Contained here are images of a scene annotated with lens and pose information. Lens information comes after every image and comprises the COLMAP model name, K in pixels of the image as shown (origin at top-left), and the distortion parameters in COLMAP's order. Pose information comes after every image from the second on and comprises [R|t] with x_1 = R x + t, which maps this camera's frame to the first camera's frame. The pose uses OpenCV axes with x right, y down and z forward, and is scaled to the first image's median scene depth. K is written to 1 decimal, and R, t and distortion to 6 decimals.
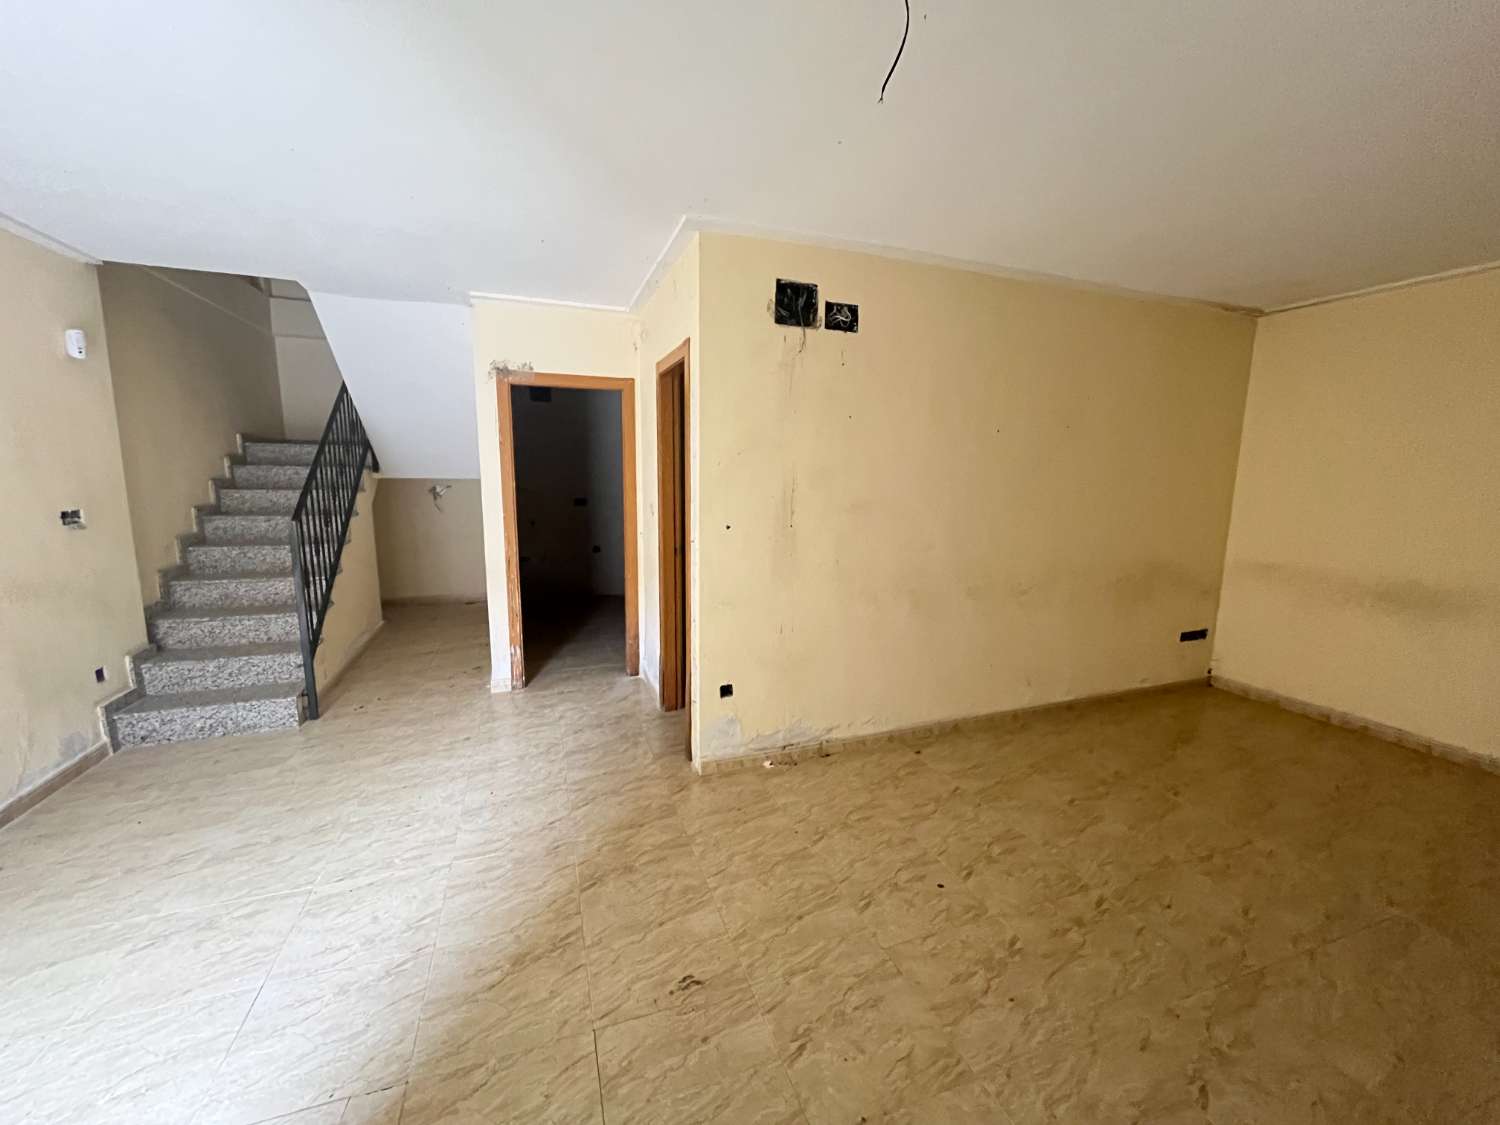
lens RADIAL K [[608.1, 0, 756.8], [0, 608.1, 560.4], [0, 0, 1]] dist [0.000765, -0.000686]
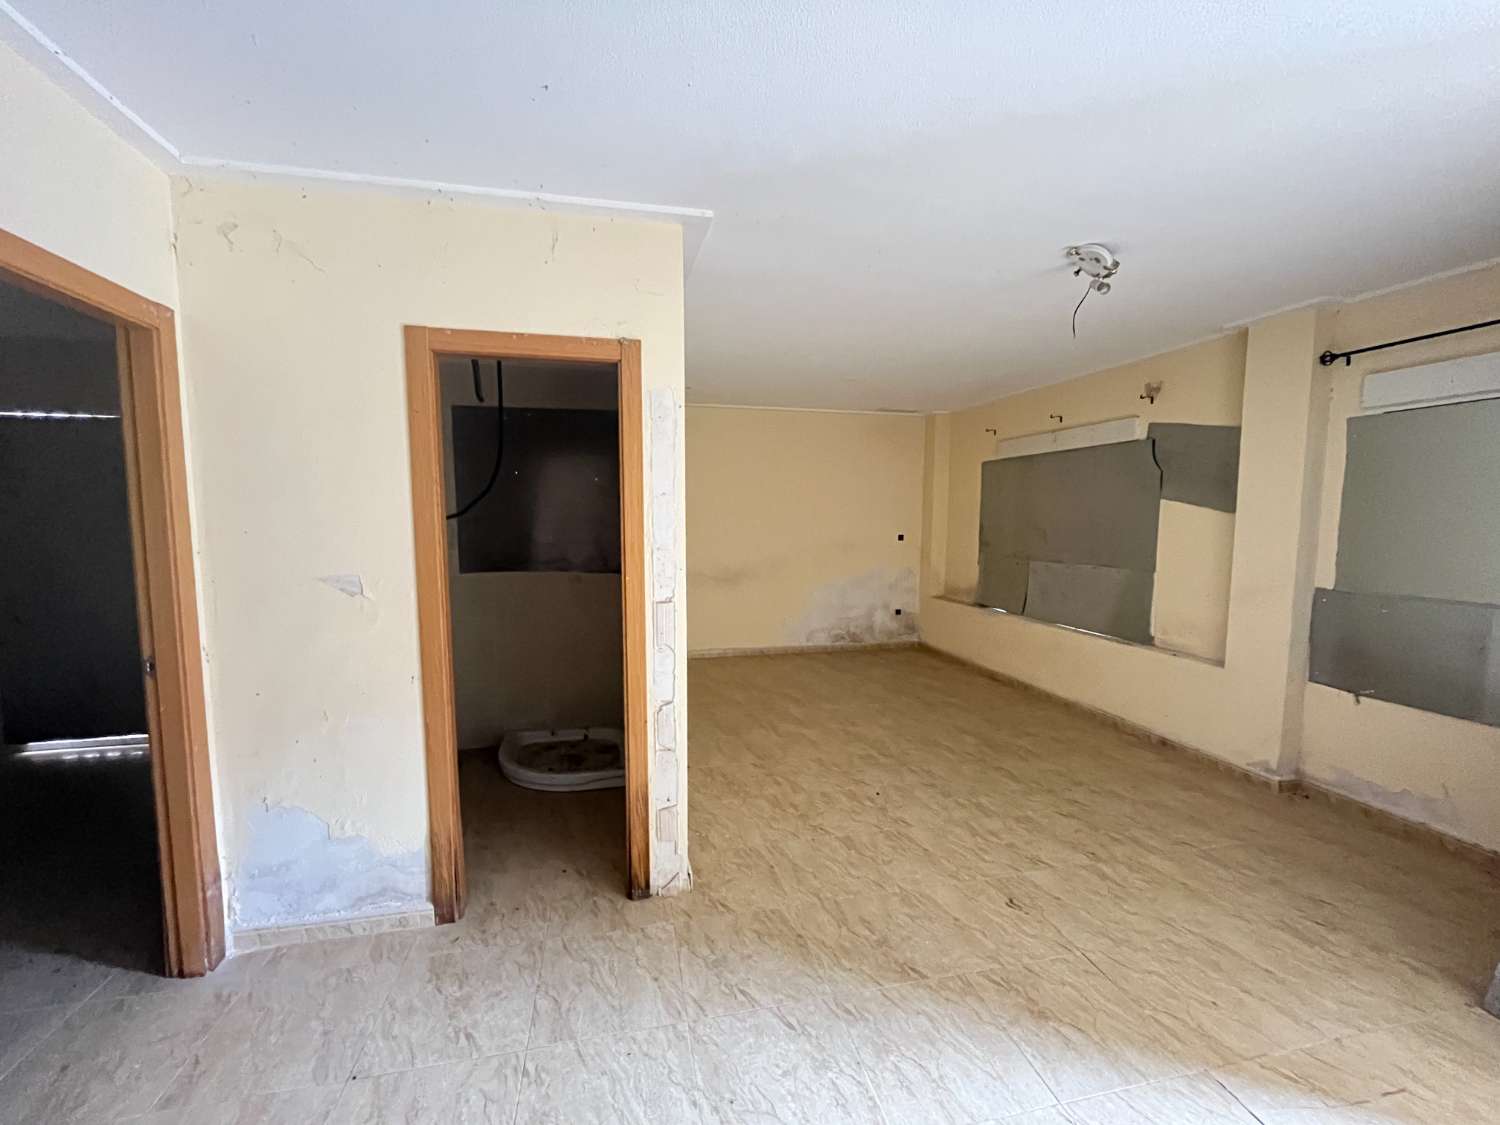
lens RADIAL K [[608.1, 0, 748.2], [0, 608.1, 565.2], [0, 0, 1]] dist [0.000765, -0.000686]
pose [[0.138422, -0.096936, 0.985618, -1.499883], [0.143797, 0.986620, 0.076839, -0.211483], [-0.979878, 0.131093, 0.150509, 1.362434]]
